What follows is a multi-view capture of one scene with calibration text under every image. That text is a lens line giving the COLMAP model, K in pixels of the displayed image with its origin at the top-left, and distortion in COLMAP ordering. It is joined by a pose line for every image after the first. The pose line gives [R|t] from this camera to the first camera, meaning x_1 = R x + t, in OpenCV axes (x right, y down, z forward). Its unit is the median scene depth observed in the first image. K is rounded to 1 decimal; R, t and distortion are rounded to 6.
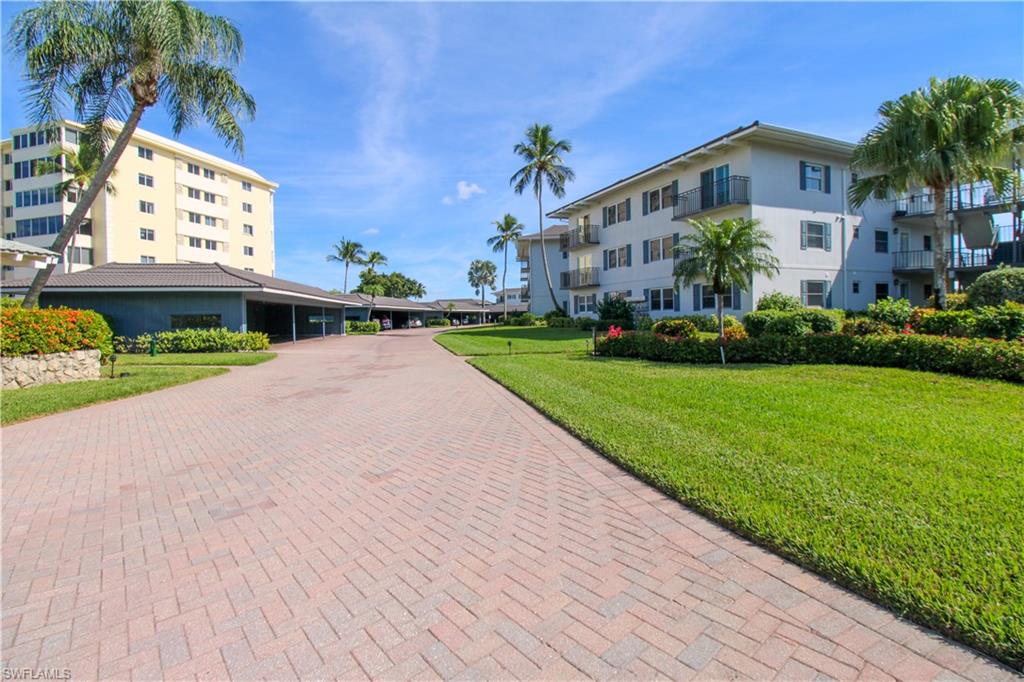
lens RADIAL K [[470.2, 0, 512.1], [0, 470.2, 325.6], [0, 0, 1]] dist [-0.000600, -0.012925]
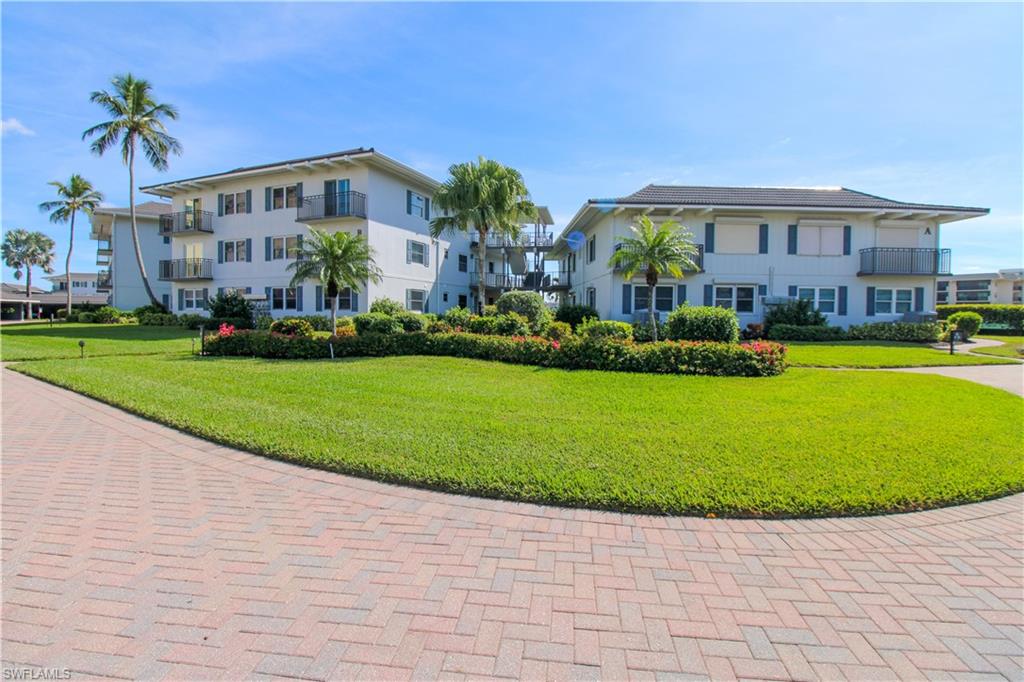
lens RADIAL K [[470.2, 0, 512.1], [0, 470.2, 325.6], [0, 0, 1]] dist [-0.000600, -0.012925]
pose [[0.732132, 0.012696, 0.681045, -0.005423], [-0.012251, 0.999910, -0.005471, 0.000909], [-0.681053, -0.004338, 0.732221, -0.062414]]
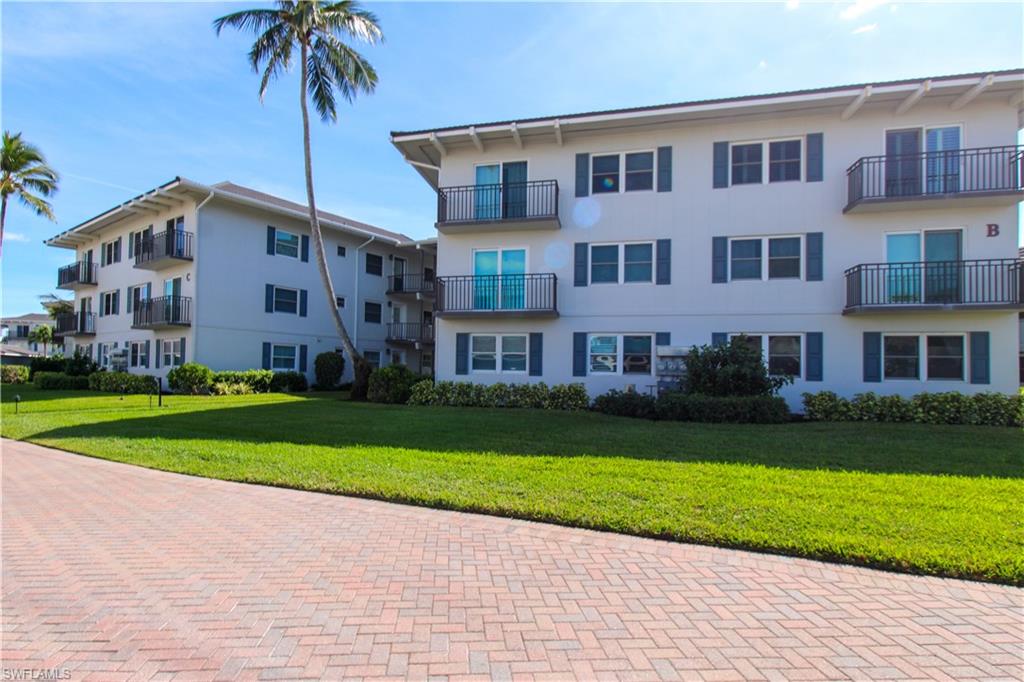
lens RADIAL K [[525.9, 0, 510.4], [0, 525.9, 369.0], [0, 0, 1]] dist [0.001989, 0.000295]
pose [[0.593947, 0.017518, 0.804313, -0.355977], [-0.003472, 0.999809, -0.019211, -0.030404], [-0.804497, 0.008618, 0.593895, 0.978310]]
